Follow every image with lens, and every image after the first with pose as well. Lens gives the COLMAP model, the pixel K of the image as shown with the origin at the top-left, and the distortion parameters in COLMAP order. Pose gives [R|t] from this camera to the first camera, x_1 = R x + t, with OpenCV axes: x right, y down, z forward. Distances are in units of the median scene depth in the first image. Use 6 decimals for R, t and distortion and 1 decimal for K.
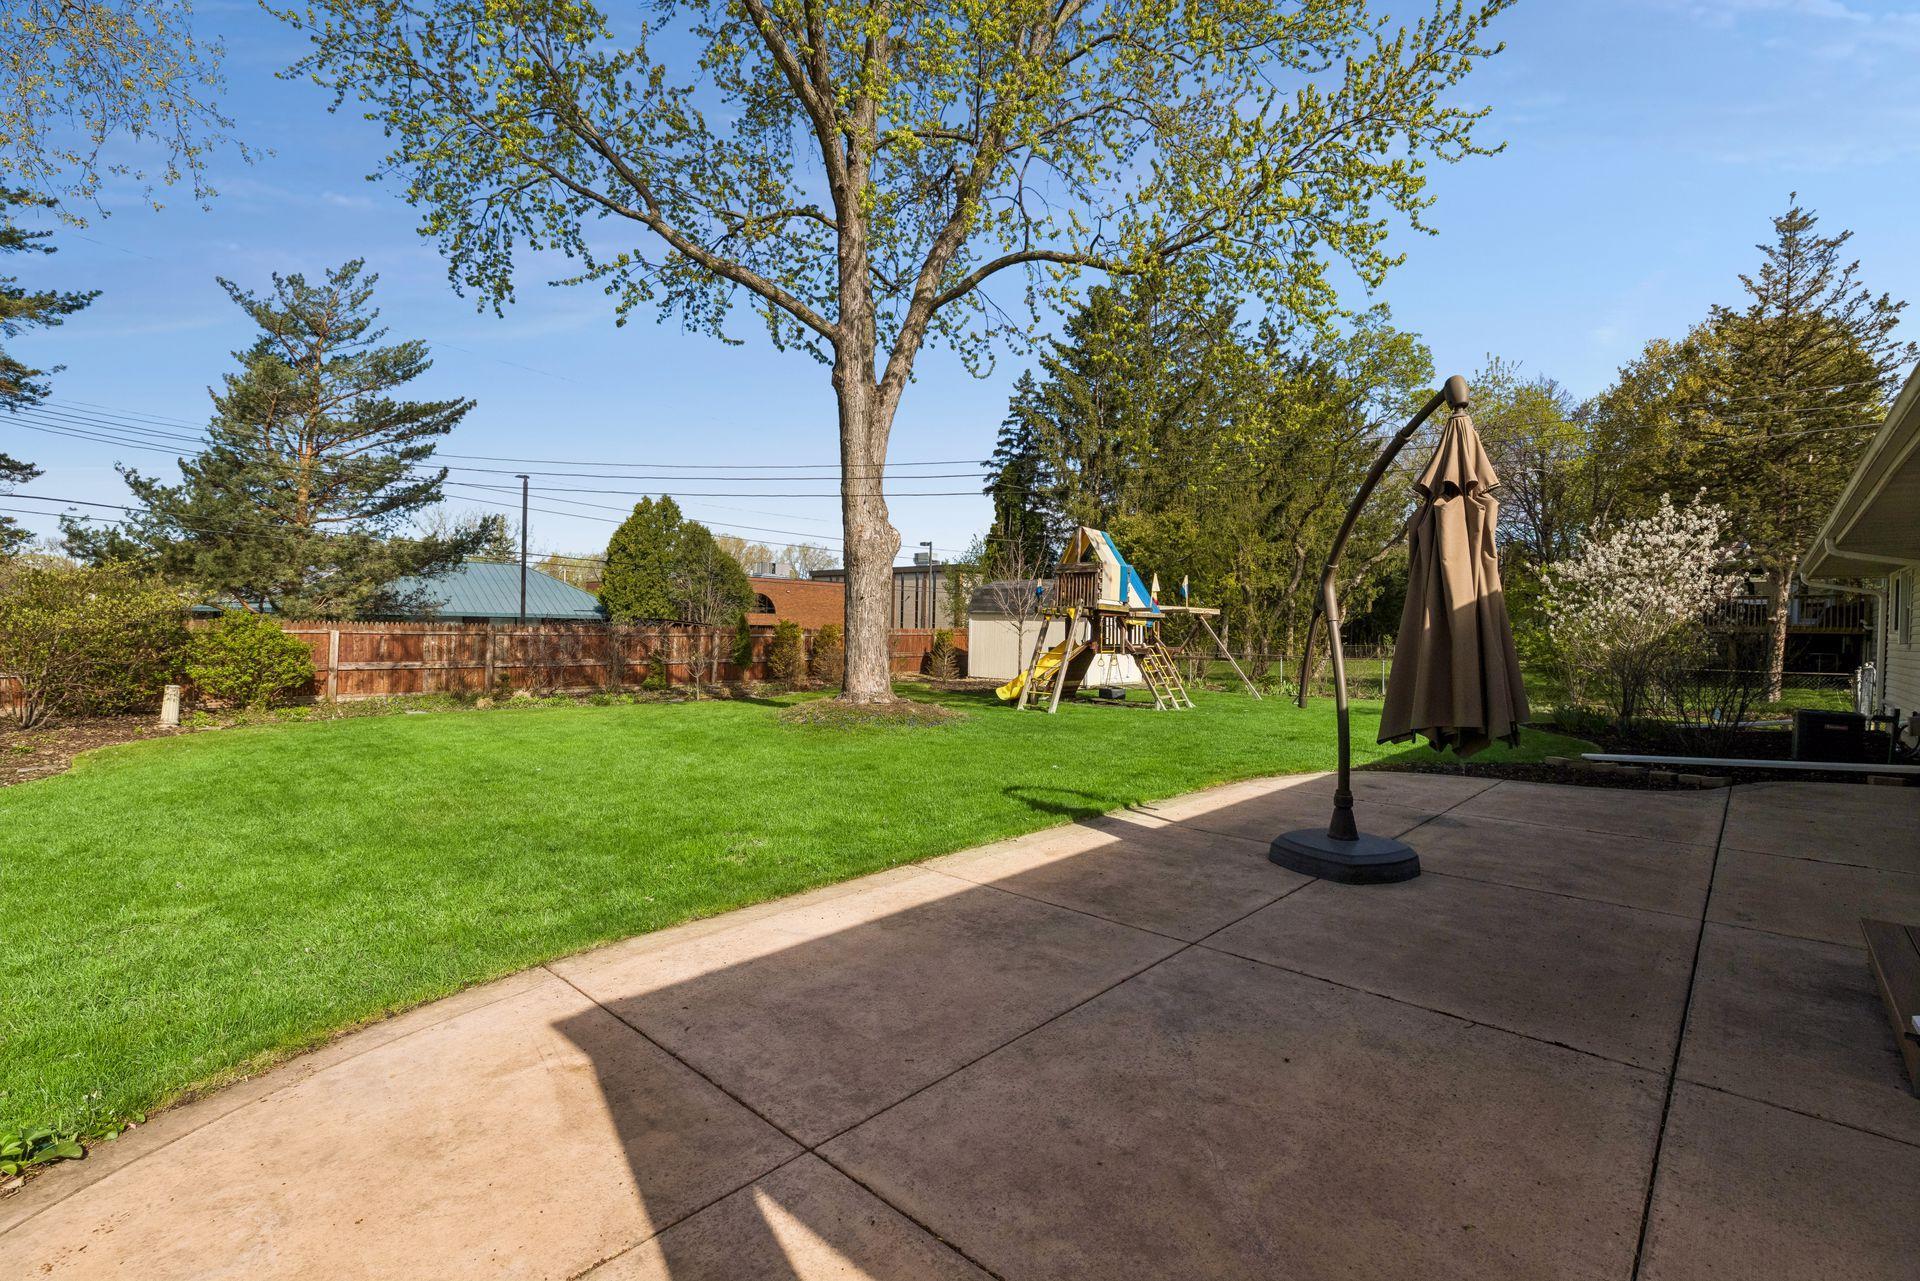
lens RADIAL K [[873.9, 0, 953.9], [0, 873.9, 647.6], [0, 0, 1]] dist [-0.003403, -0.000850]
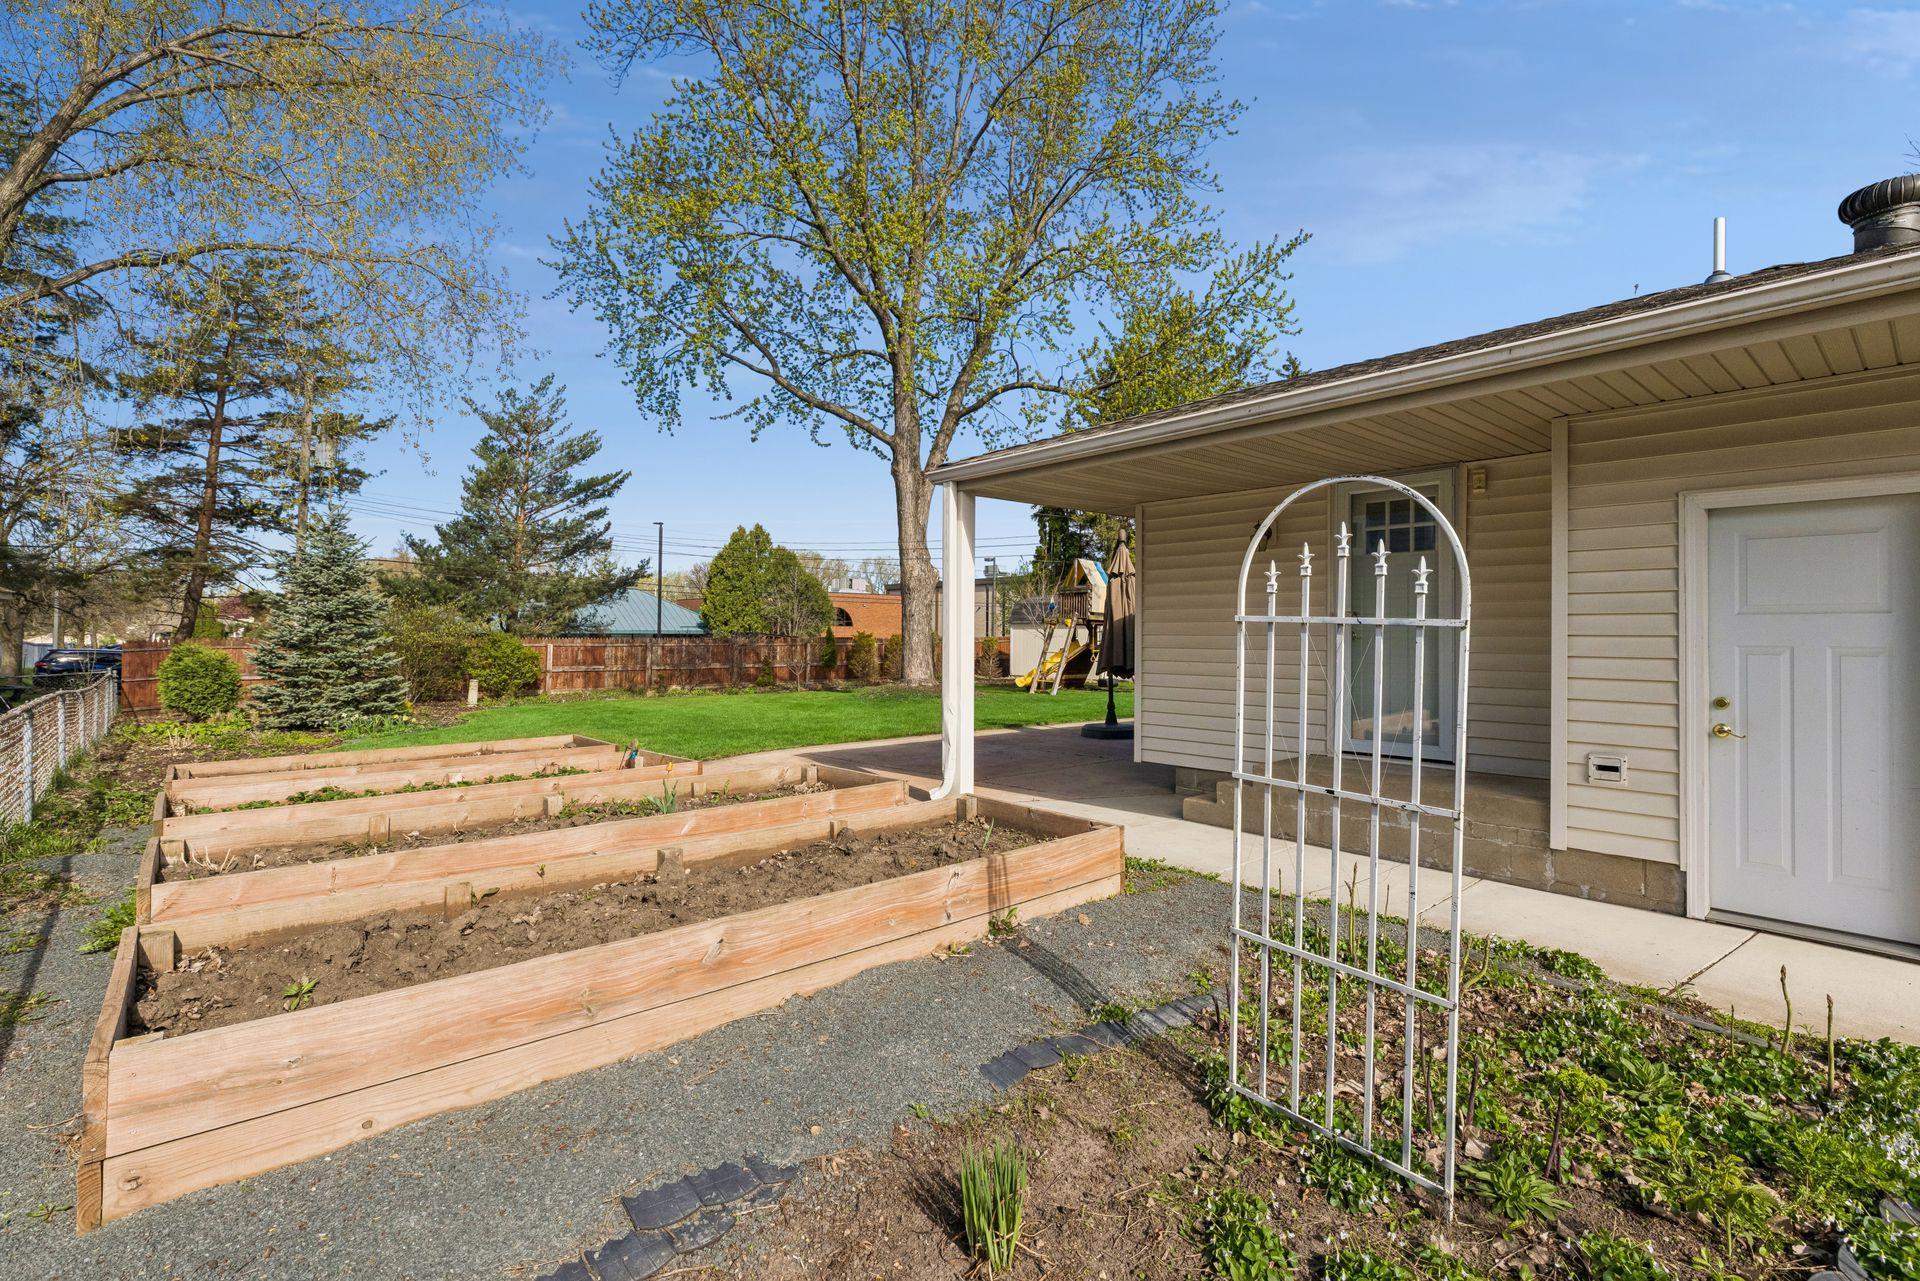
lens RADIAL K [[873.9, 0, 964.3], [0, 873.9, 635.0], [0, 0, 1]] dist [-0.003403, -0.000850]
pose [[0.997115, -0.016877, -0.074001, 0.066545], [0.014979, 0.999546, -0.026128, 0.011616], [0.074409, 0.024944, 0.996916, -0.345123]]
